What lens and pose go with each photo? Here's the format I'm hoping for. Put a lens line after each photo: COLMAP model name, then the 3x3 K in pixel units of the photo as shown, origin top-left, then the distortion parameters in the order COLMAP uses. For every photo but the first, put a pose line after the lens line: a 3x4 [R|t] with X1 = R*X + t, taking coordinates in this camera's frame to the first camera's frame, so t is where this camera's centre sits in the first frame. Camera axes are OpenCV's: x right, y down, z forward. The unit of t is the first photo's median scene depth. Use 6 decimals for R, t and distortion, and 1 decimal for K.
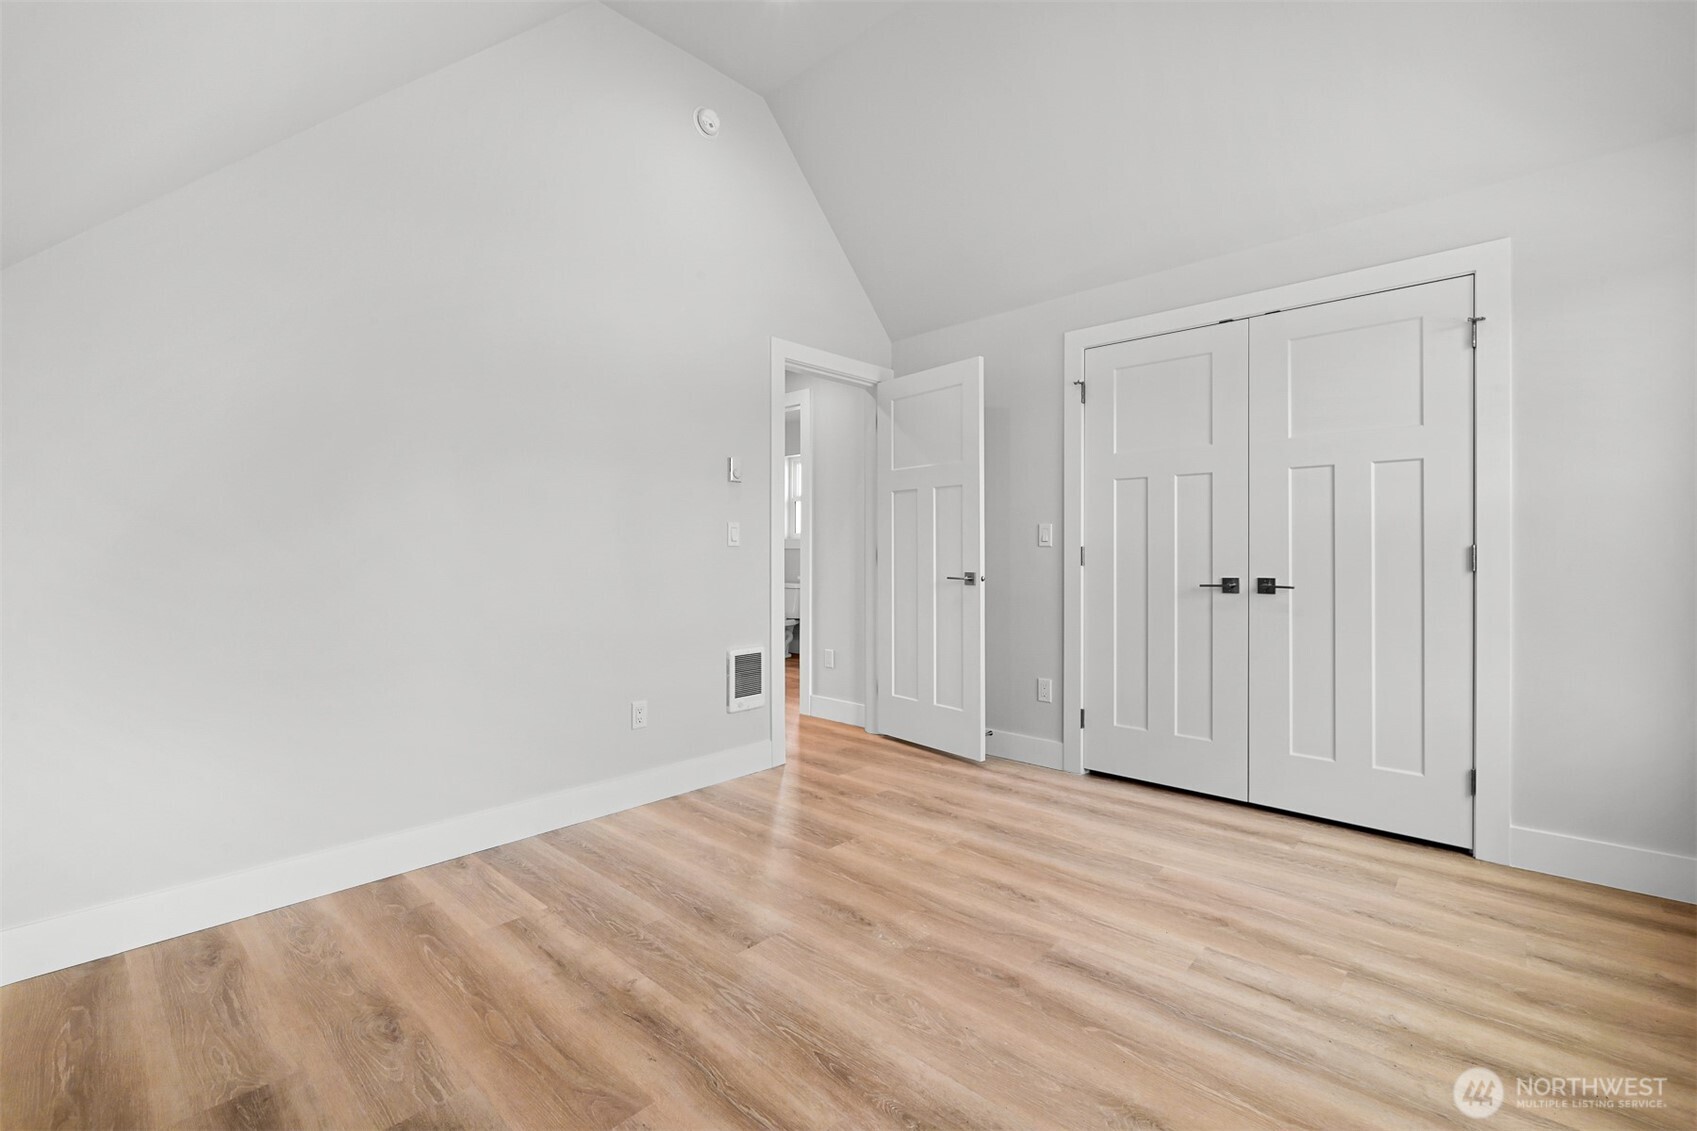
lens RADIAL K [[734.6, 0, 848.5], [0, 734.6, 565.5], [0, 0, 1]] dist [-0.000470, 0.000188]
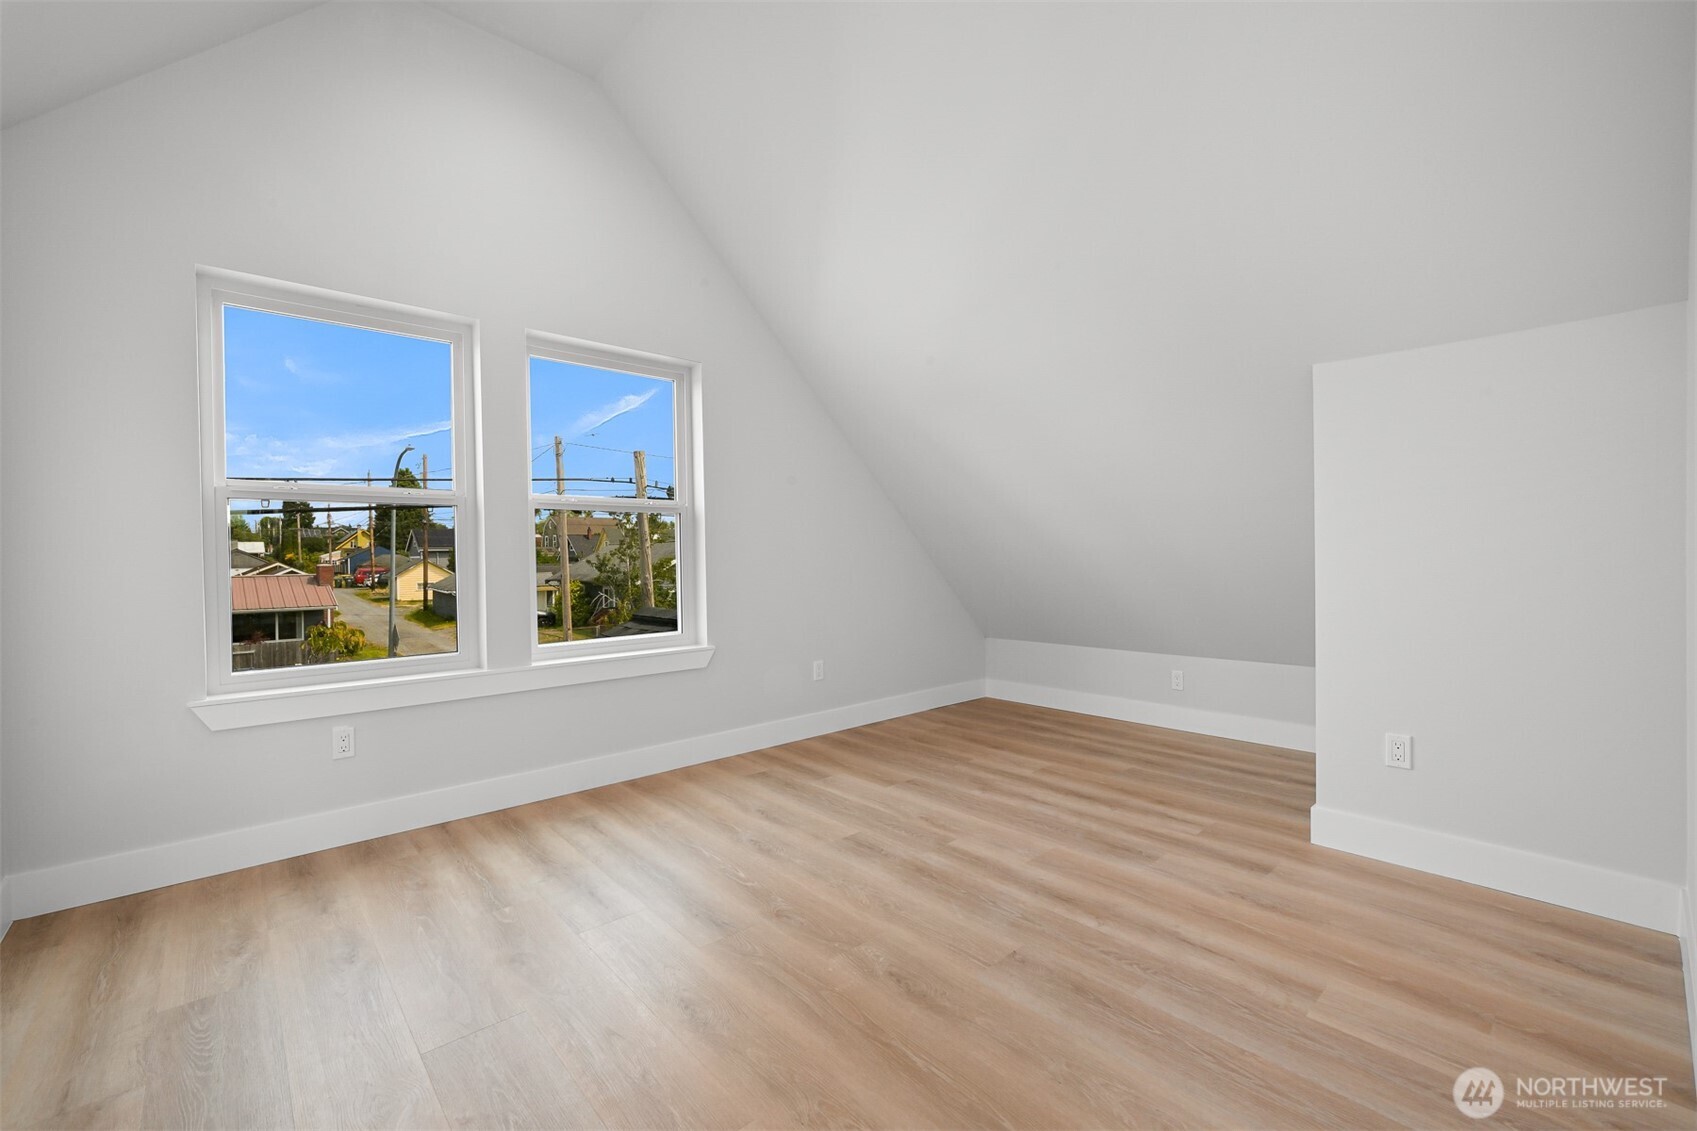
lens RADIAL K [[734.6, 0, 848.5], [0, 734.6, 565.5], [0, 0, 1]] dist [-0.000470, 0.000188]
pose [[-0.995440, 0.010824, 0.094776, -0.011212], [0.013492, 0.999529, 0.027558, -0.039960], [-0.094433, 0.028711, -0.995117, 2.089668]]
